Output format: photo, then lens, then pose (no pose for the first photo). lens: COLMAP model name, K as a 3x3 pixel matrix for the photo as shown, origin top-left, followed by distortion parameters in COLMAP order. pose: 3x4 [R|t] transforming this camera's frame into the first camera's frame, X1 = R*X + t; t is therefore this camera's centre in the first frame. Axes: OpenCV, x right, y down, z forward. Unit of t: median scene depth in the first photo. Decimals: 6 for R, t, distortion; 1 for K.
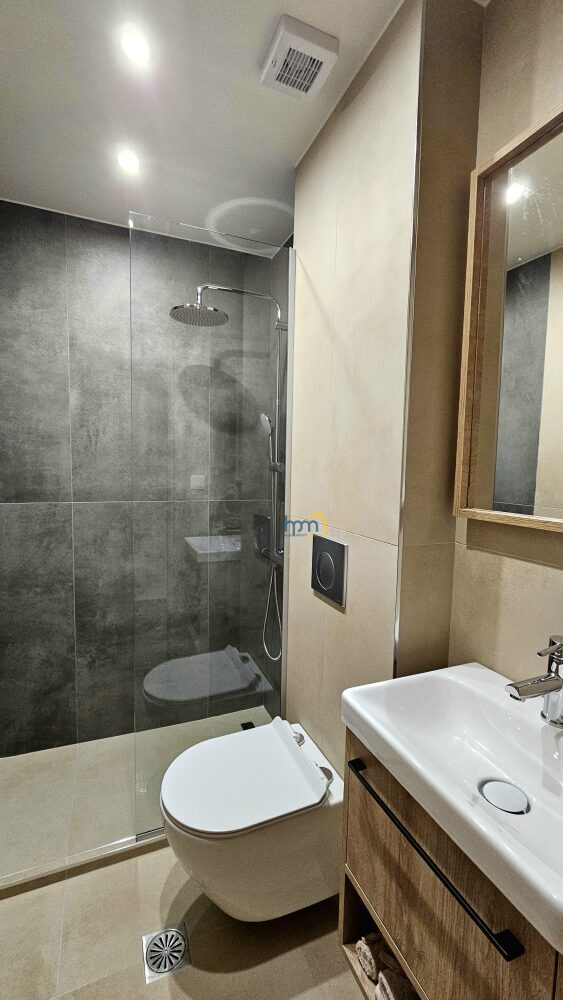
lens RADIAL K [[434.3, 0, 286.3], [0, 434.3, 501.0], [0, 0, 1]] dist [-0.002453, -0.000323]
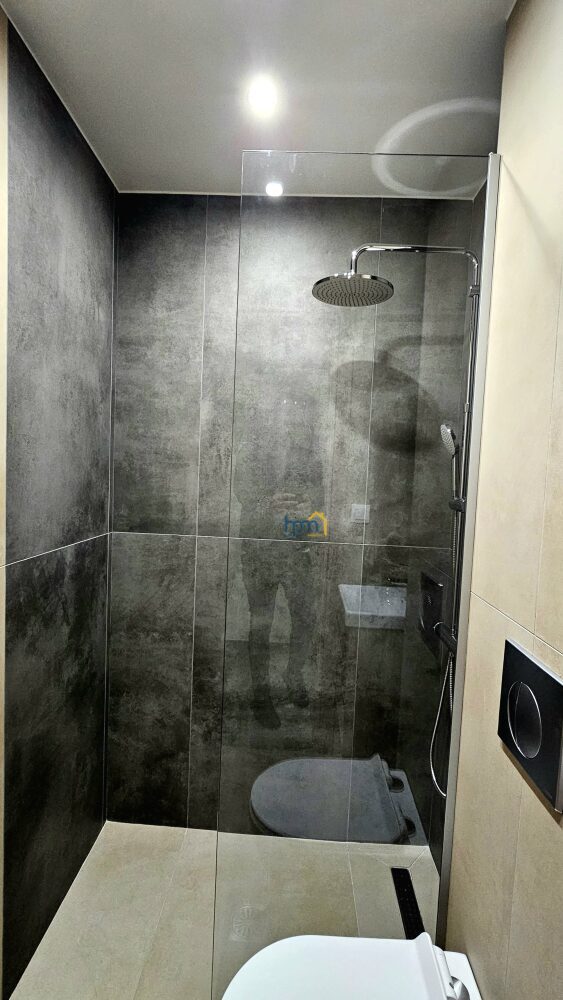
lens RADIAL K [[480.0, 0, 280.9], [0, 480.0, 502.1], [0, 0, 1]] dist [-0.001034, -0.000509]
pose [[0.905281, 0.044075, -0.422520, 0.039245], [-0.059151, 0.997992, -0.022632, -0.051122], [0.420674, 0.045481, 0.906071, 0.234943]]
